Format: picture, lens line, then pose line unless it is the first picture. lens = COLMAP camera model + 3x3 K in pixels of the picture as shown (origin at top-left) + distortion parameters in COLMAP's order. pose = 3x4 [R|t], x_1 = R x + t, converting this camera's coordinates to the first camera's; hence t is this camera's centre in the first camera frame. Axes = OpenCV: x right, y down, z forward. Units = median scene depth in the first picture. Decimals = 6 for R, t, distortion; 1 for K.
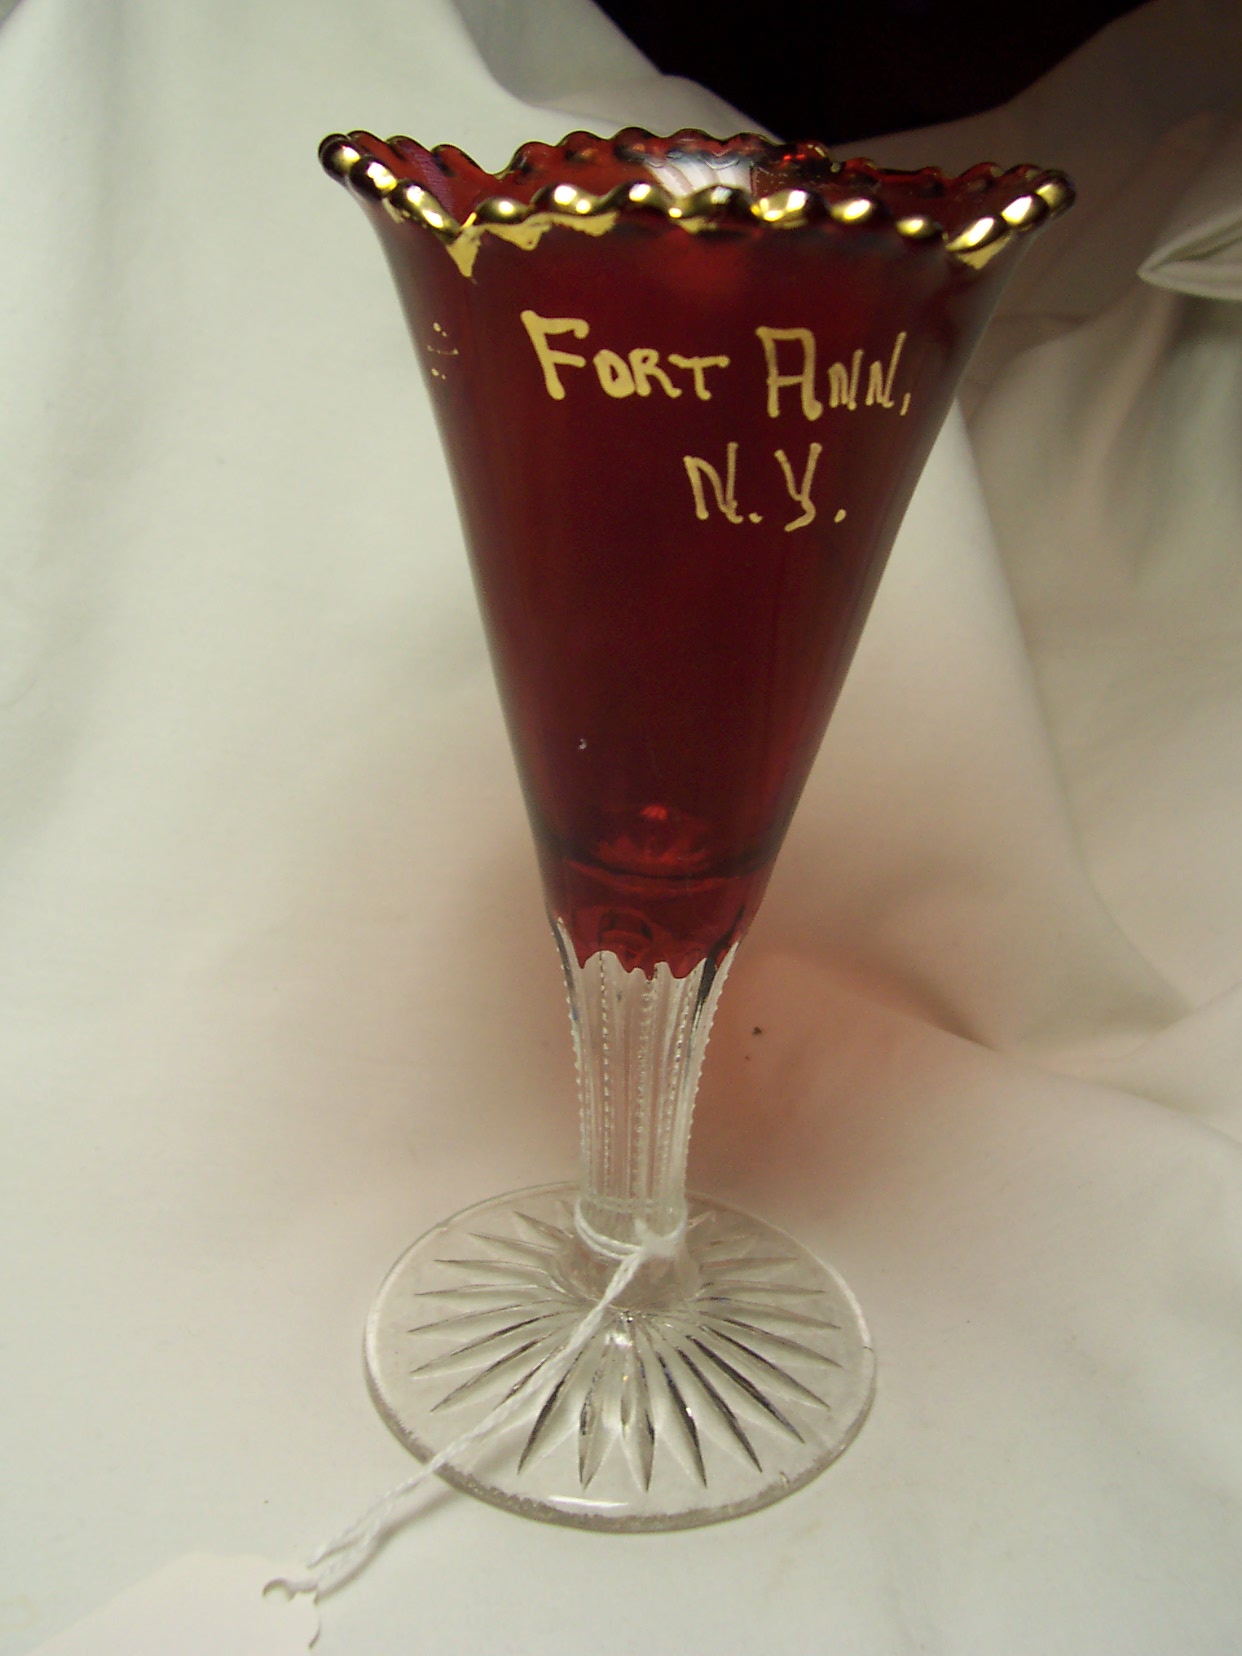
lens RADIAL K [[1781.4, 0, 621.0], [0, 1781.4, 828.0], [0, 0, 1]] dist [0.105200, 0.023619]
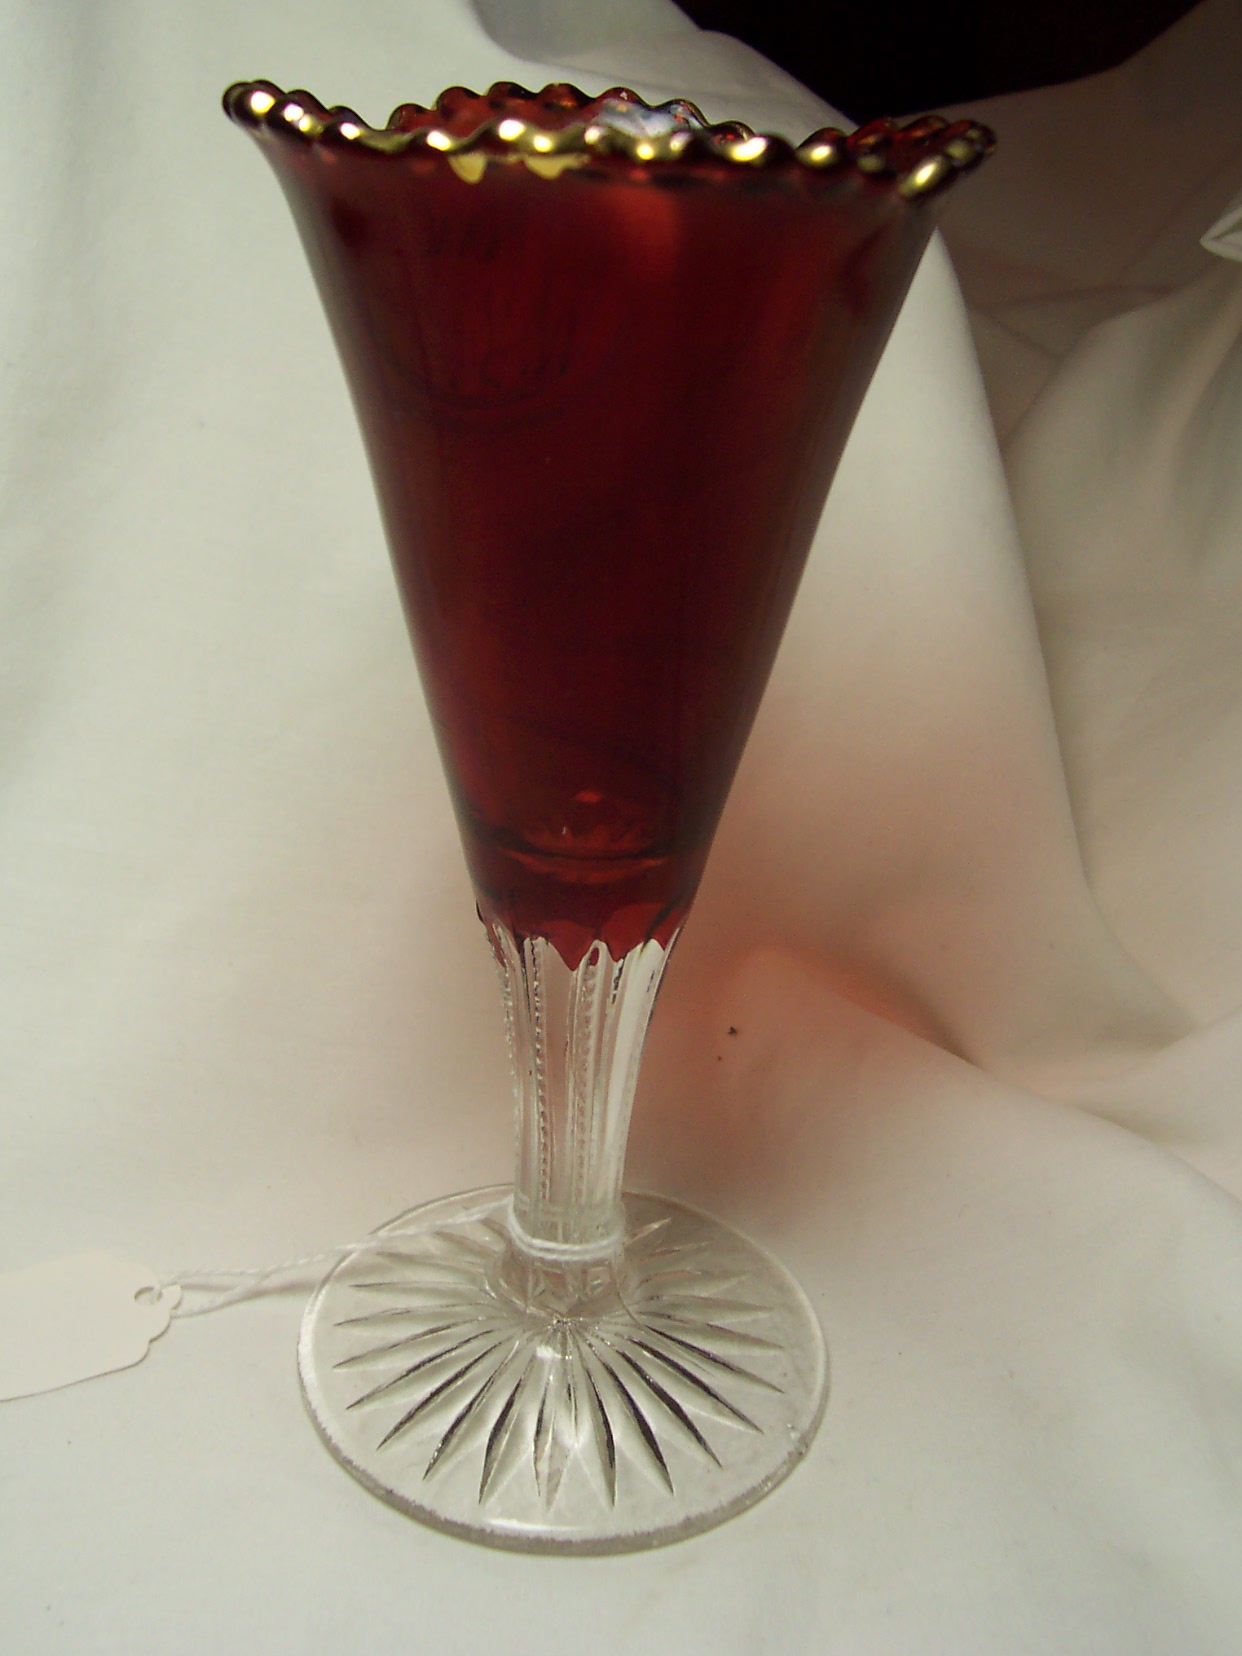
lens RADIAL K [[1788.3, 0, 621.3], [0, 1788.3, 815.5], [0, 0, 1]] dist [0.119568, -0.025170]
pose [[0.994232, 0.034276, -0.101622, 0.123870], [-0.034080, 0.999412, 0.003666, -0.003280], [0.101687, -0.000182, 0.994816, 0.046576]]
